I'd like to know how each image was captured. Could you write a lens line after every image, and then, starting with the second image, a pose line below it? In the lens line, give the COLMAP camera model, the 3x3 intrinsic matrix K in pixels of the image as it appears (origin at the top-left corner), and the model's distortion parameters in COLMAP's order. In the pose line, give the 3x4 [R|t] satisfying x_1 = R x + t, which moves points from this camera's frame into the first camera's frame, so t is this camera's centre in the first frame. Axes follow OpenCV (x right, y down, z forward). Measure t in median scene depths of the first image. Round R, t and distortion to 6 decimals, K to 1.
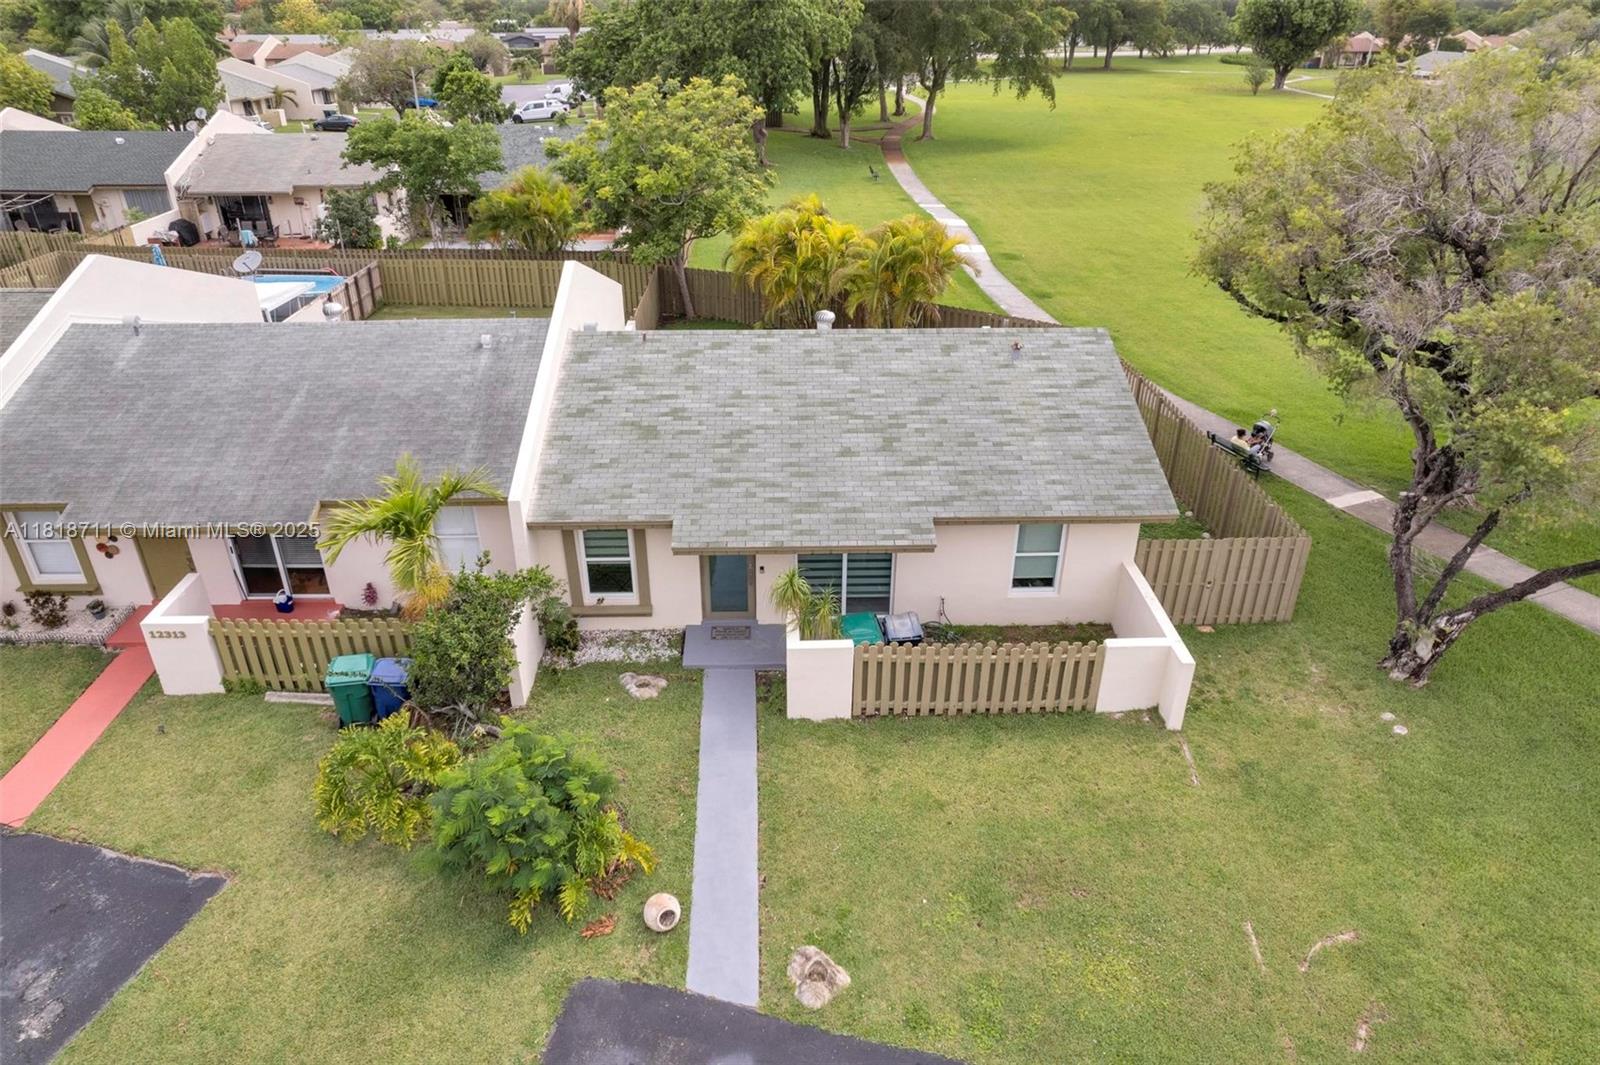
lens RADIAL K [[1025.7, 0, 795.4], [0, 1025.7, 531.2], [0, 0, 1]] dist [-0.079178, 0.076054]
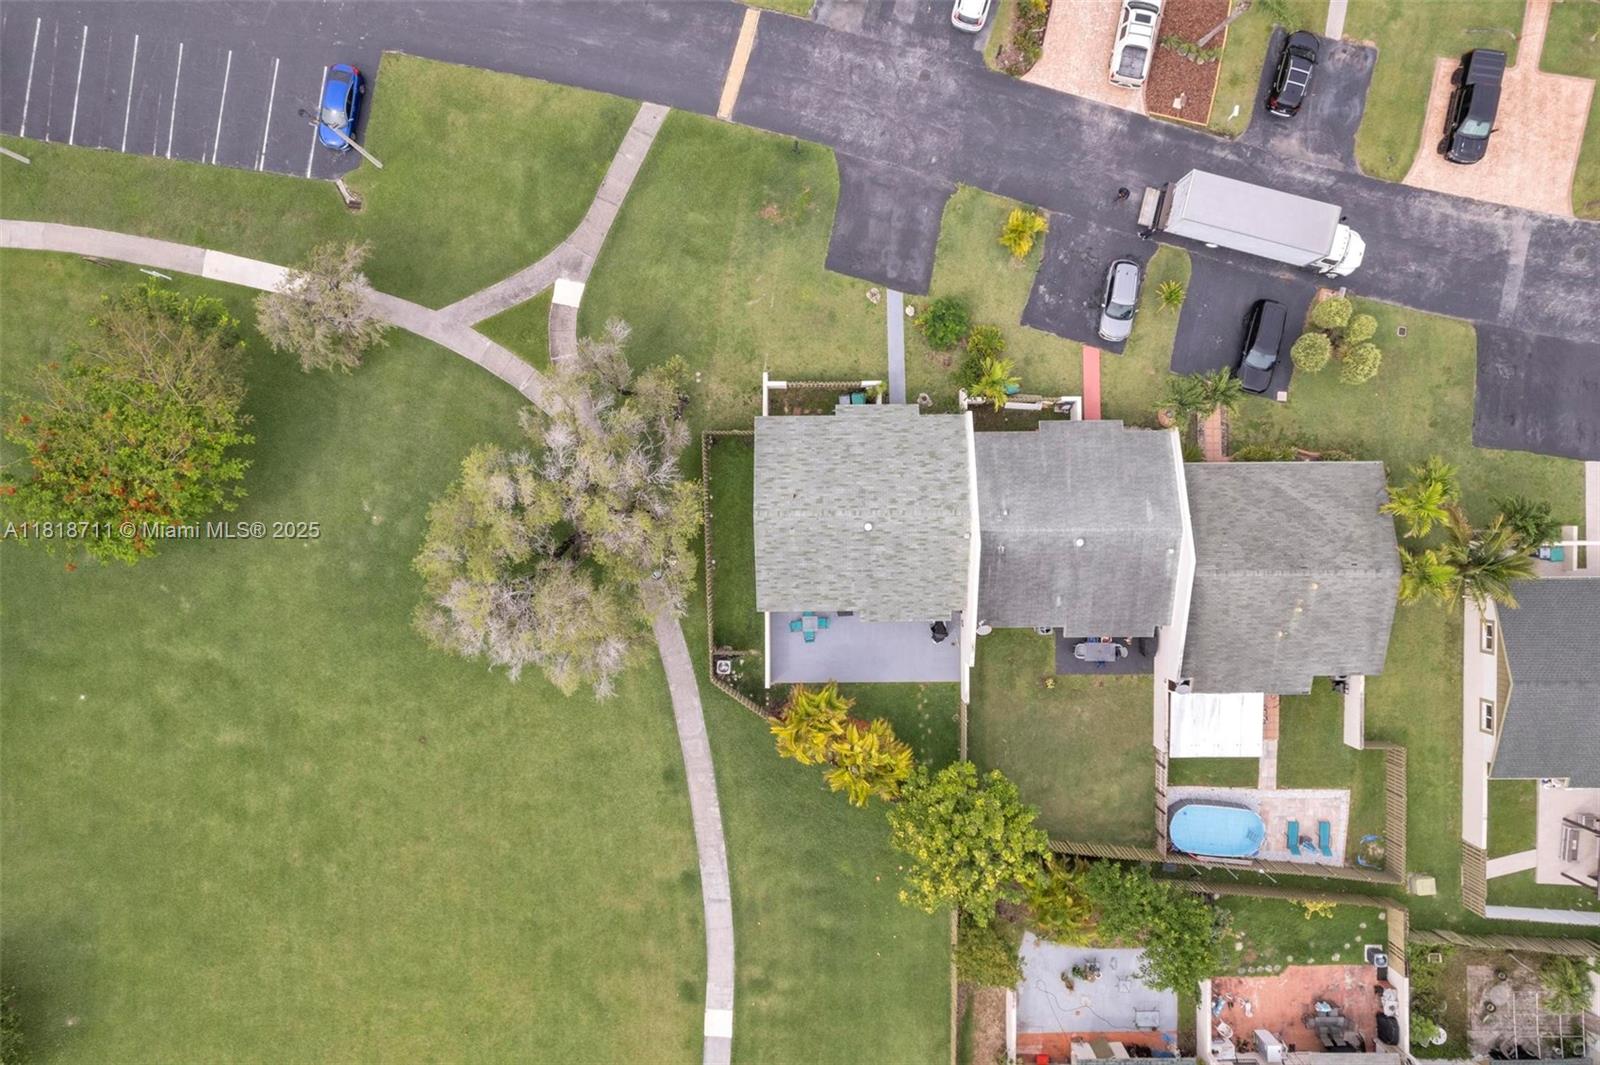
lens RADIAL K [[1025.7, 0, 795.4], [0, 1025.7, 531.2], [0, 0, 1]] dist [-0.079178, 0.076054]
pose [[-0.999755, -0.017410, 0.013702, 0.191217], [0.020418, -0.483960, 0.874852, -2.667919], [-0.008600, 0.874917, 0.484197, -0.179558]]
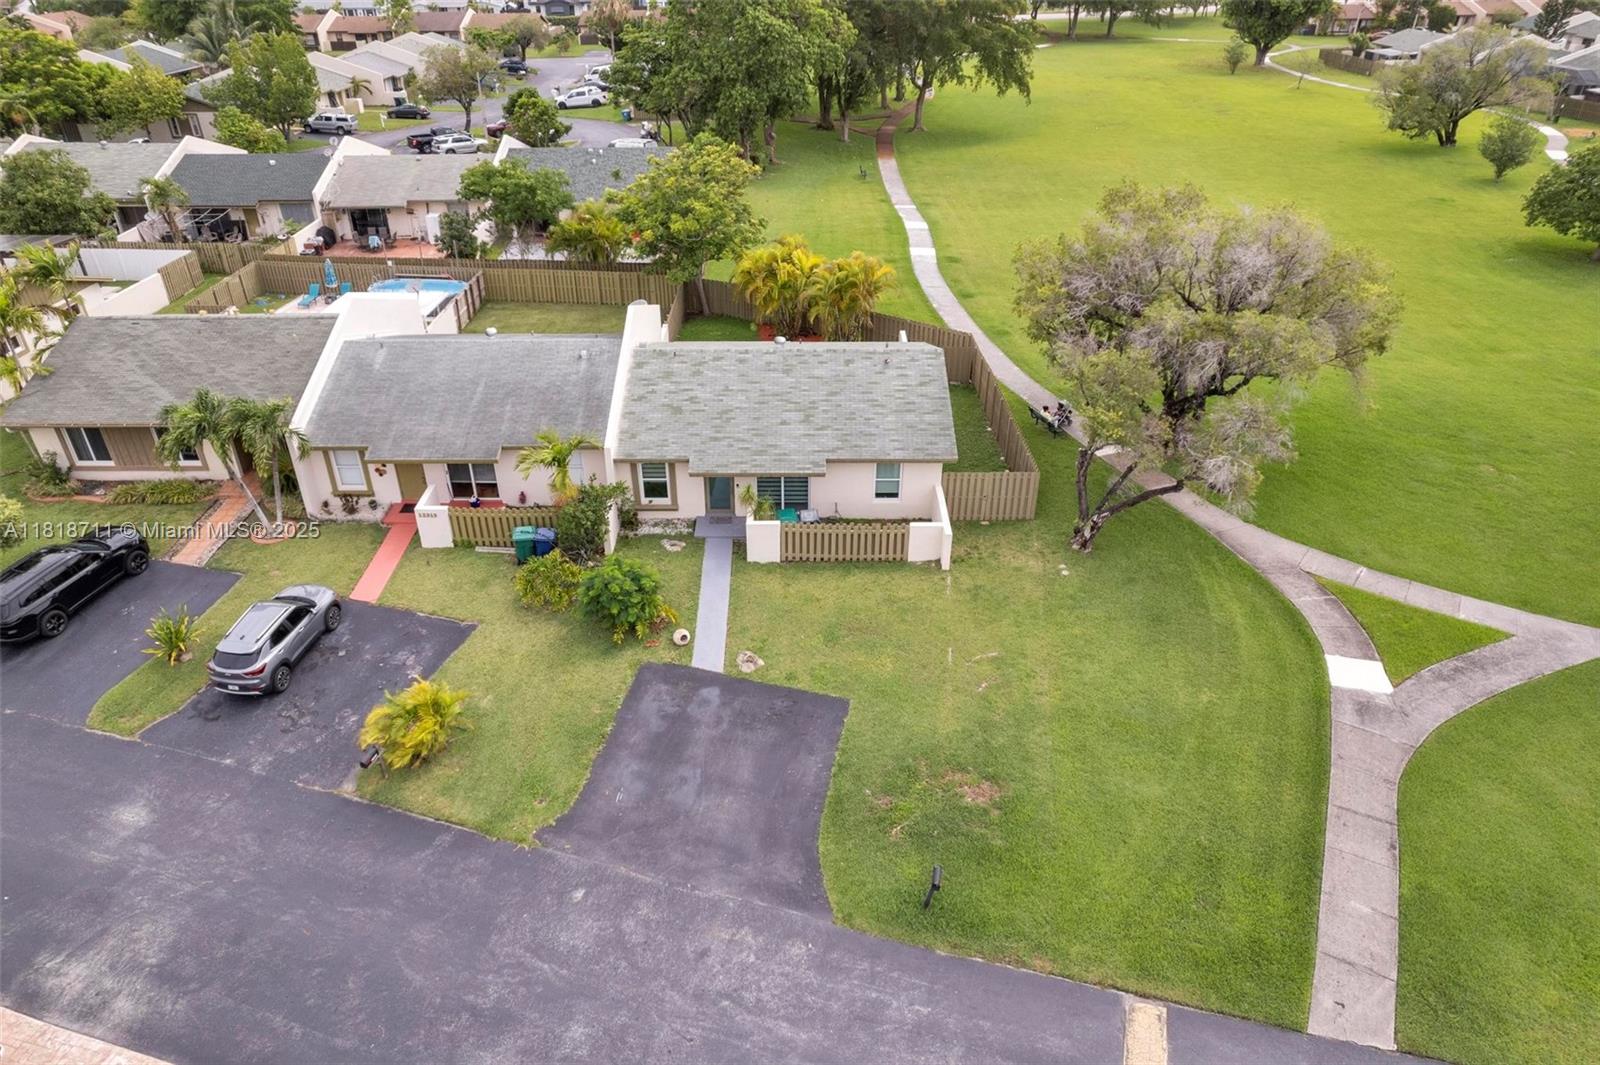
lens RADIAL K [[1025.7, 0, 795.4], [0, 1025.7, 531.2], [0, 0, 1]] dist [-0.079178, 0.076054]
pose [[0.999607, 0.013588, -0.024517, 0.116311], [-0.012124, 0.998190, 0.058902, 0.008712], [0.025273, -0.058582, 0.997963, -0.834529]]
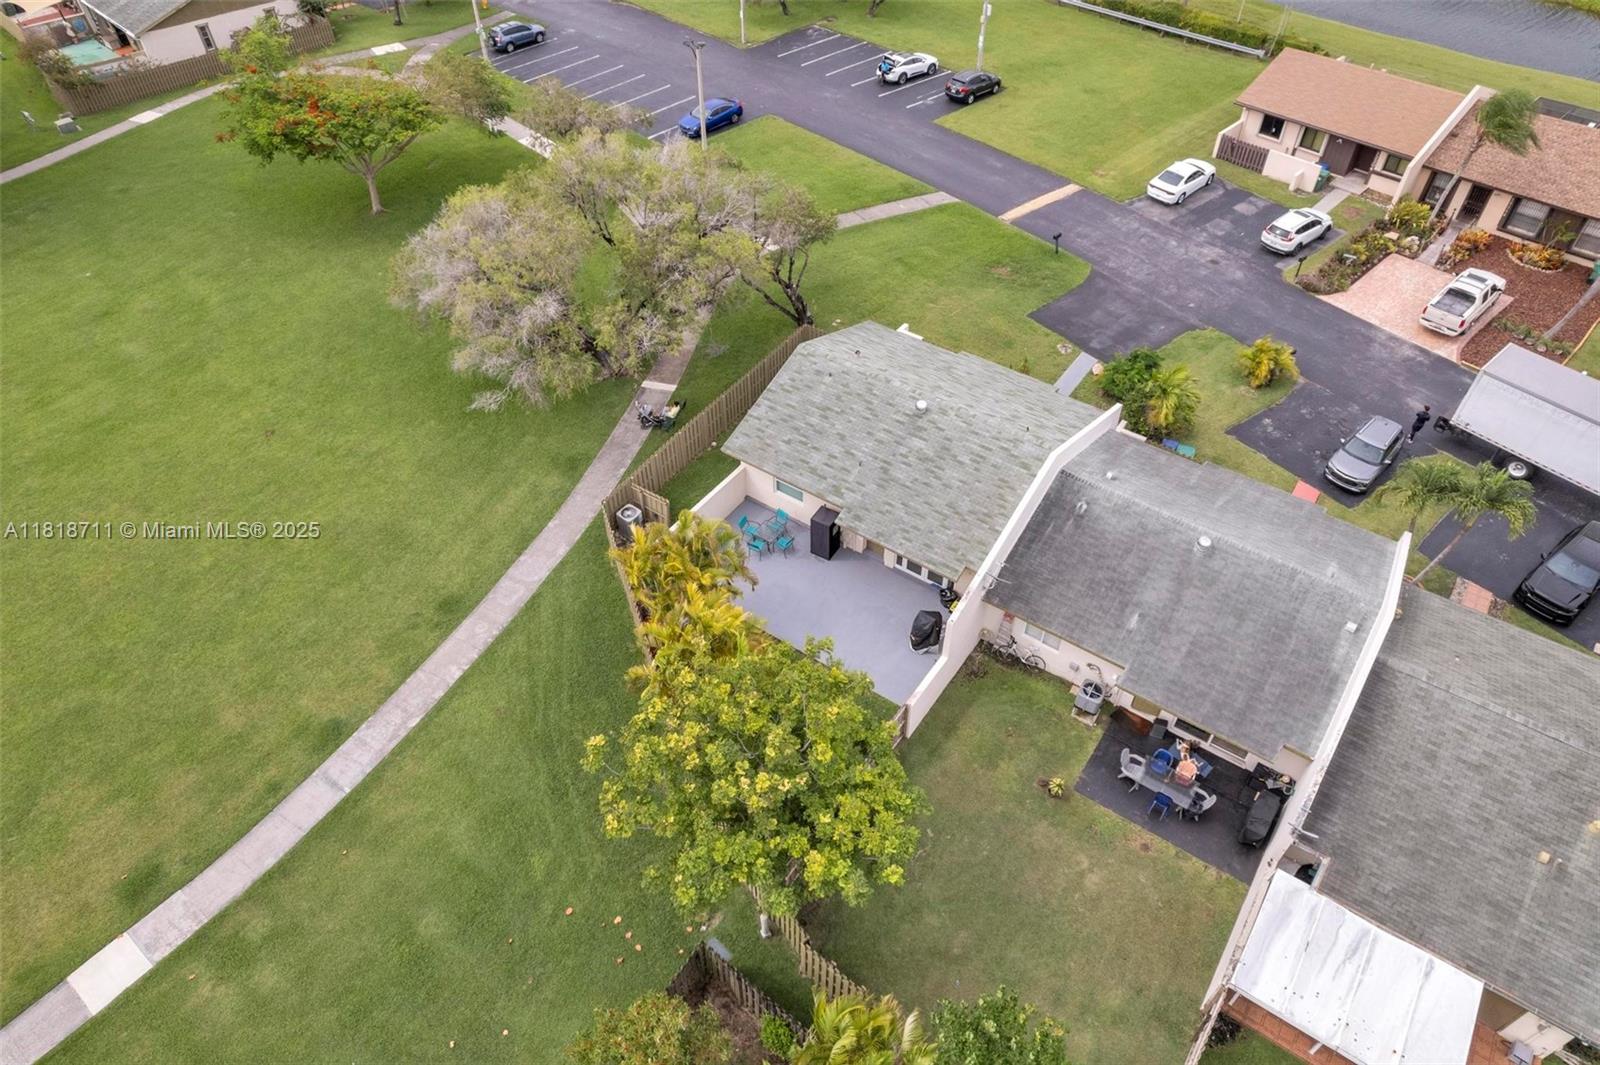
lens RADIAL K [[1023.4, 0, 798.0], [0, 1023.4, 524.0], [0, 0, 1]] dist [-0.095709, 0.095883]
pose [[-0.801609, -0.419521, 0.425939, -0.700720], [0.285201, 0.357820, 0.889171, -1.953107], [-0.525436, 0.834246, -0.167184, 1.782887]]
